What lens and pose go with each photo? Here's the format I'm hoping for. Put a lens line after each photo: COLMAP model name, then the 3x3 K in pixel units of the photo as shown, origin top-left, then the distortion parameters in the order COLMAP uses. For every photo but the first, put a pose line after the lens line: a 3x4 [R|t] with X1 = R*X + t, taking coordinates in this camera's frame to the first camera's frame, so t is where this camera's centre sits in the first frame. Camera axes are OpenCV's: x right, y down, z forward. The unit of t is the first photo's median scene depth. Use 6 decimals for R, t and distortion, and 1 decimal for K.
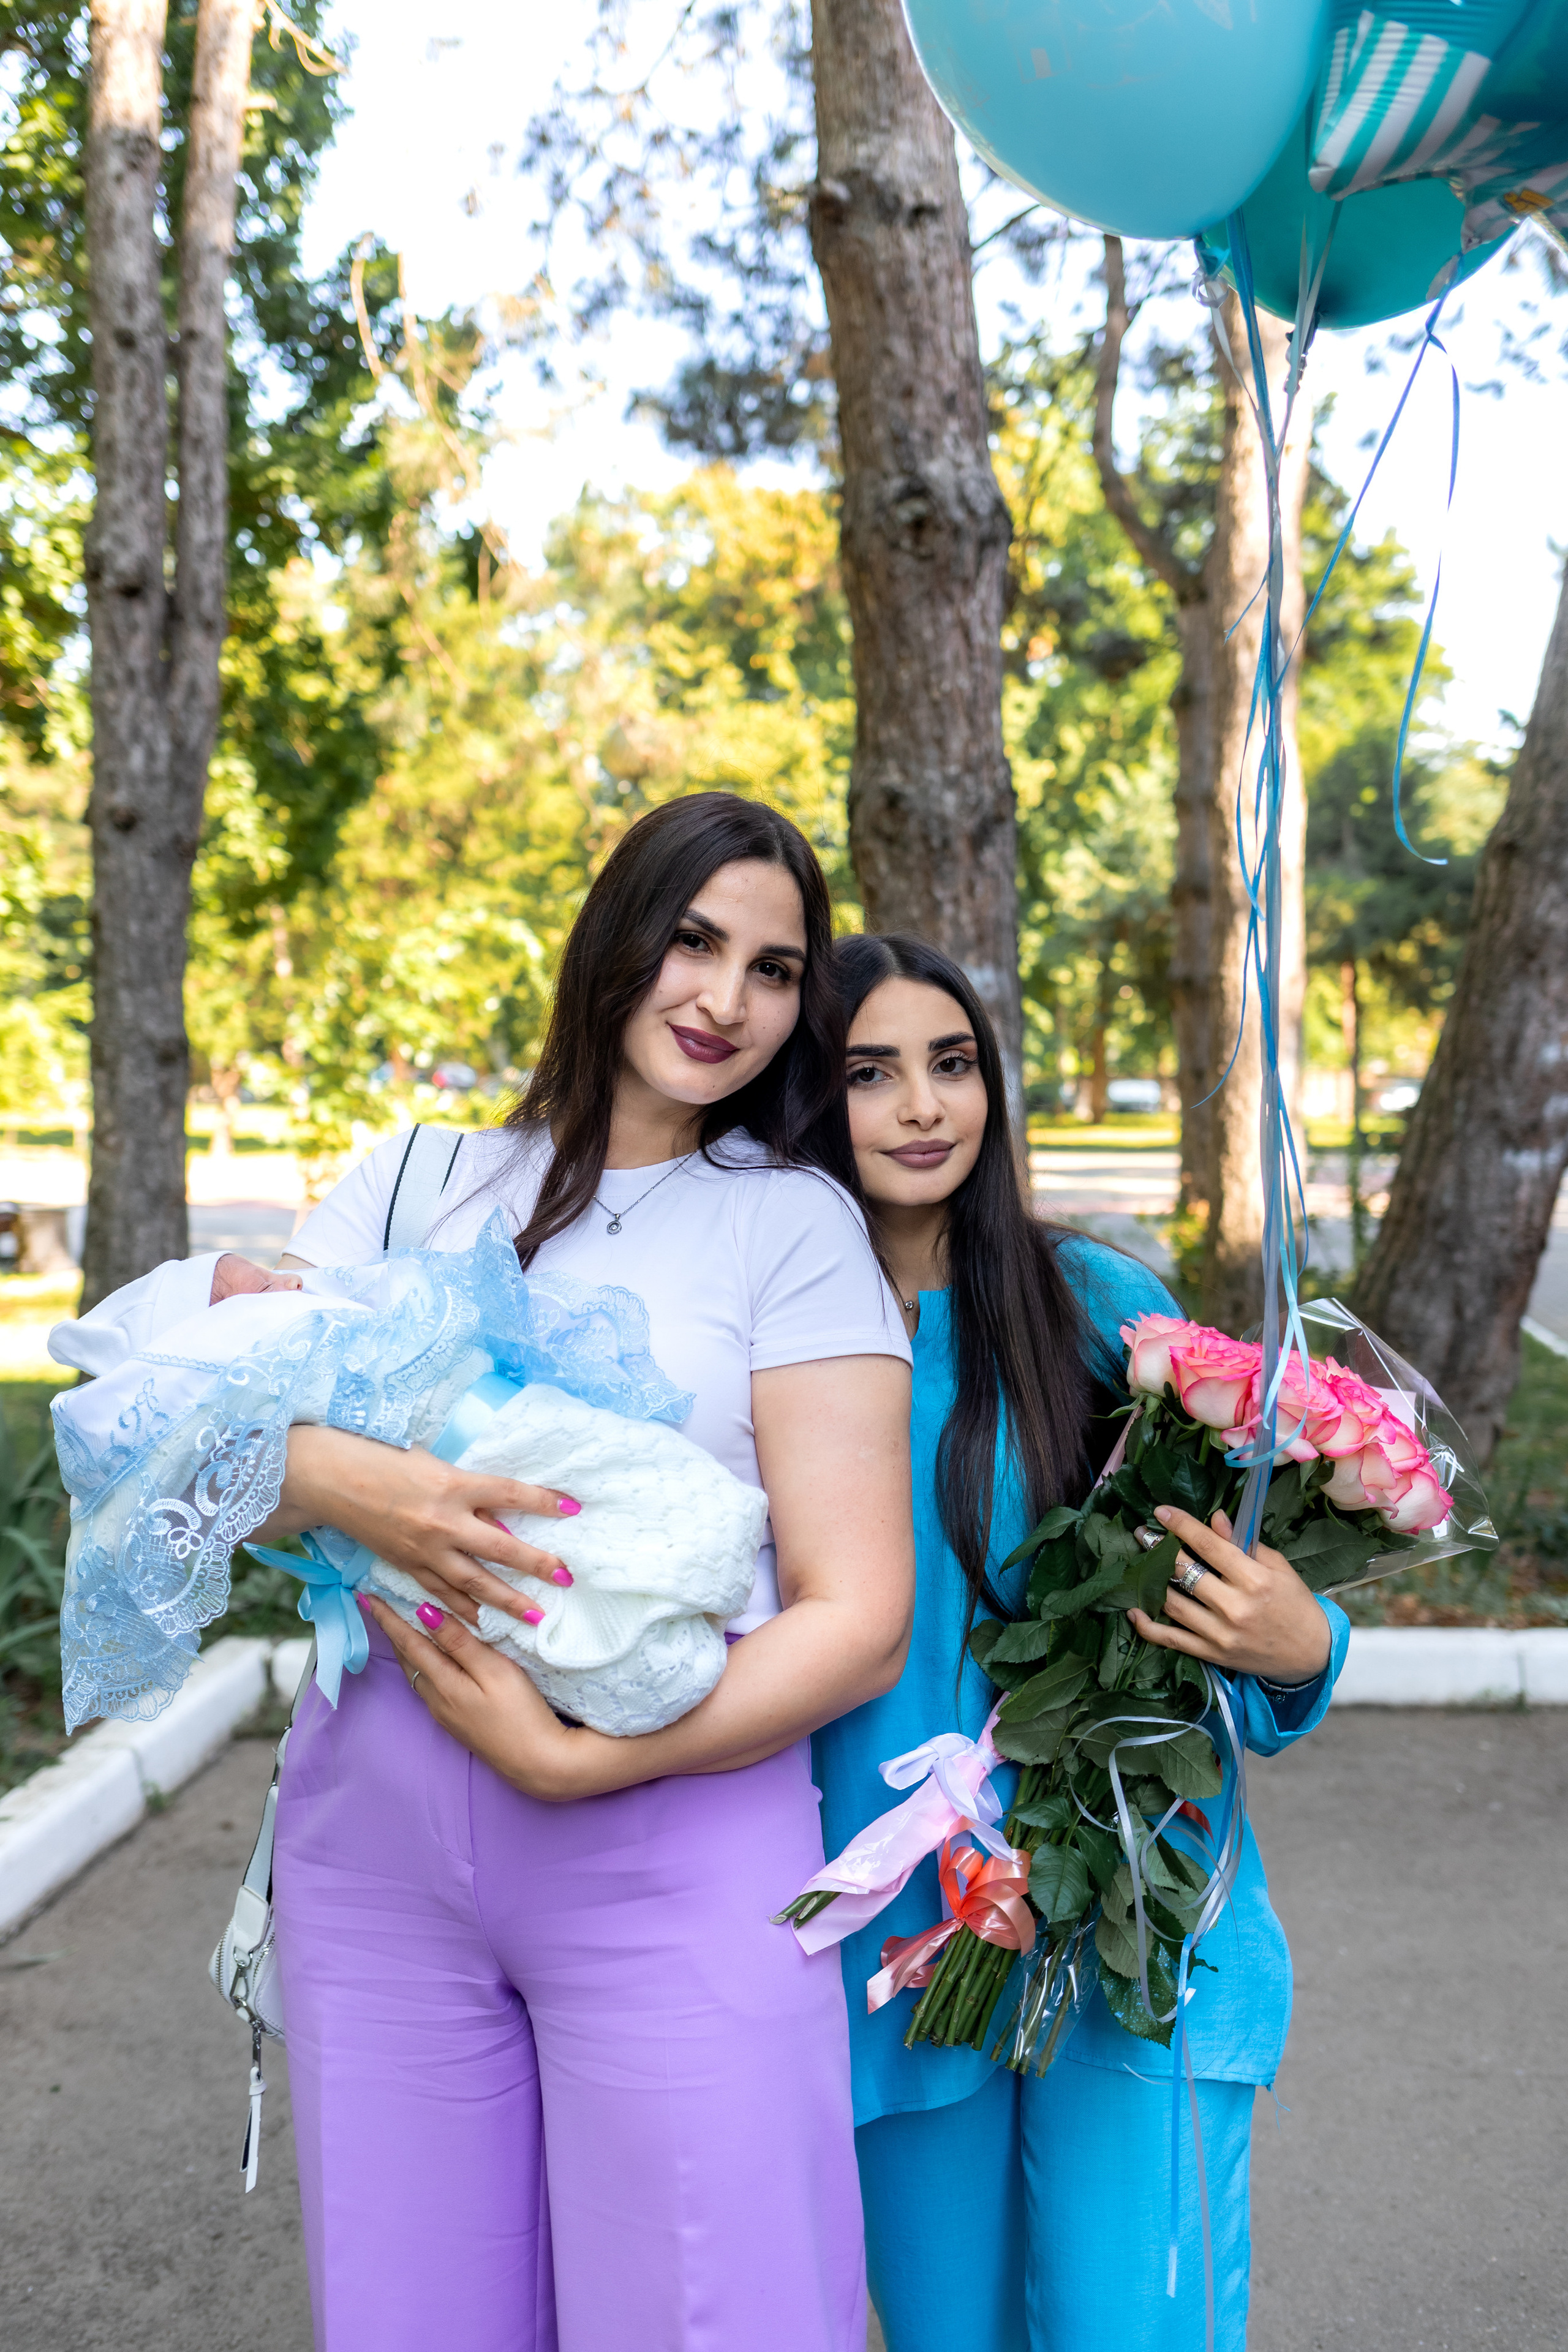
lens RADIAL K [[2319.2, 0, 823.6], [0, 2319.2, 1169.3], [0, 0, 1]] dist [-0.016036, 0.024238]
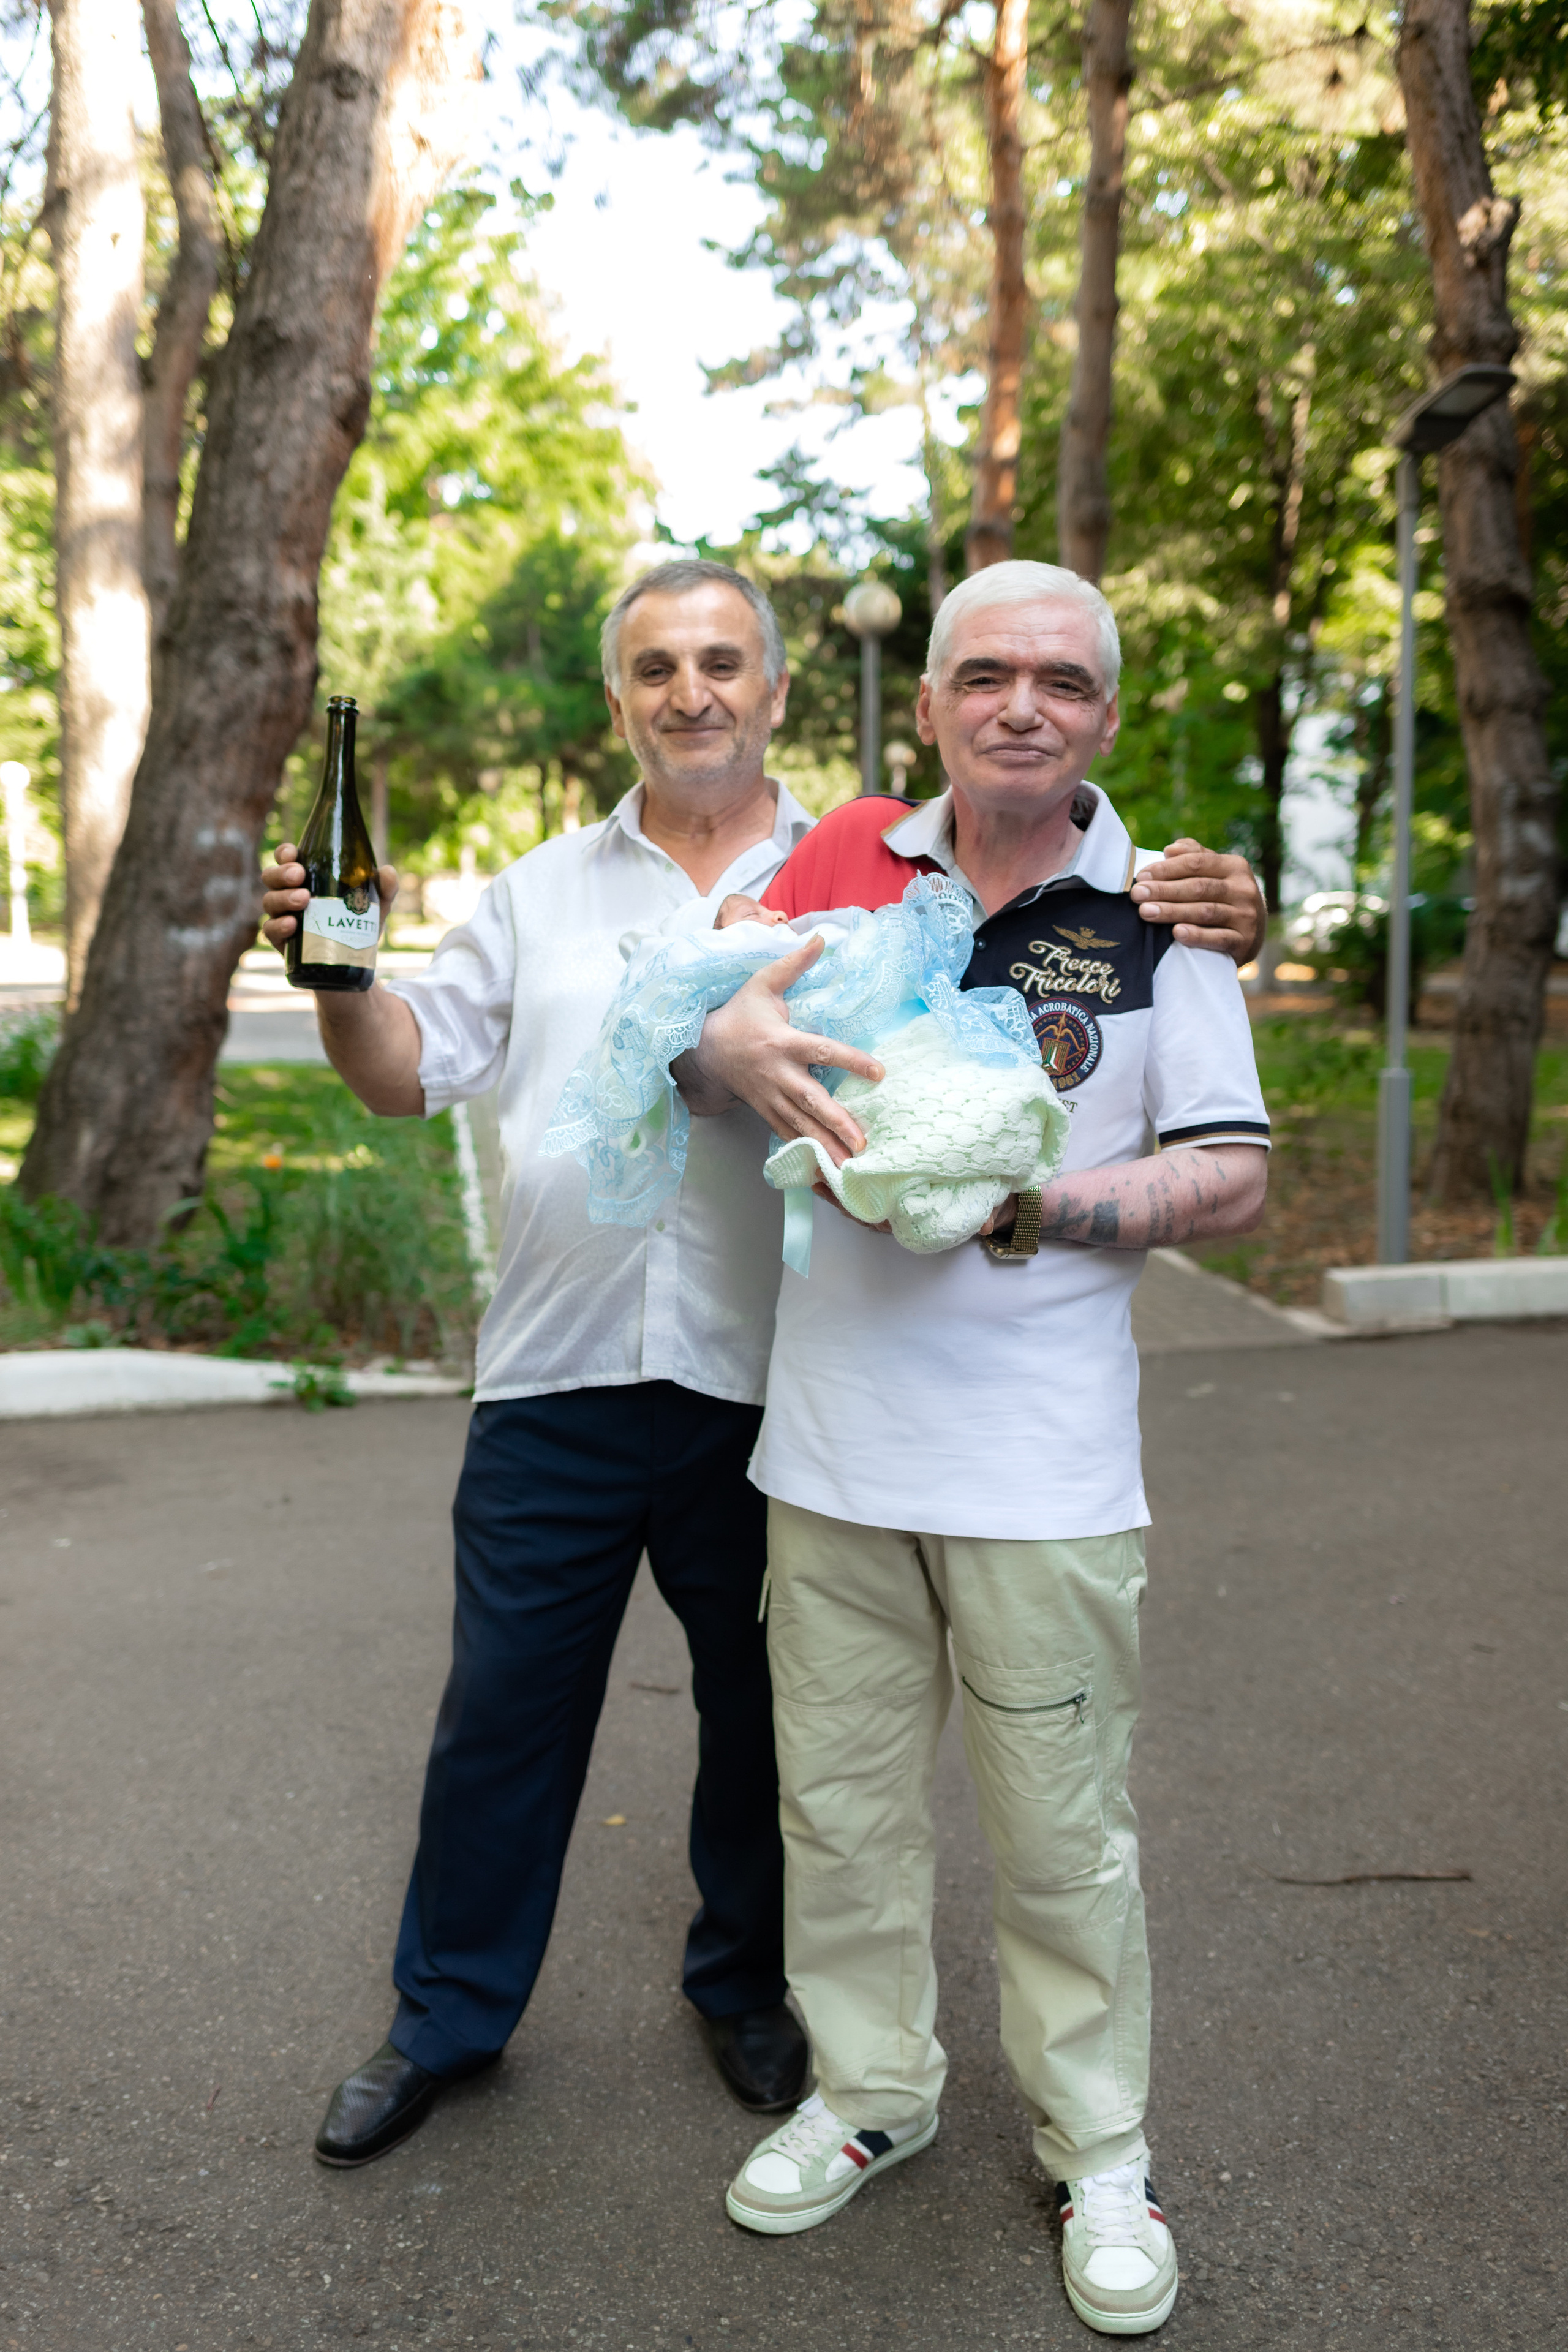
lens RADIAL K [[2286.6, 0, 784.0], [0, 2286.6, 1176.0], [0, 0, 1]] dist [0.000396, 0.008092]
pose [[0.951217, -0.024789, 0.307527, 0.180012], [-0.002743, 0.996048, 0.088773, 0.008925], [-0.308512, -0.085286, 0.947389, -0.082168]]
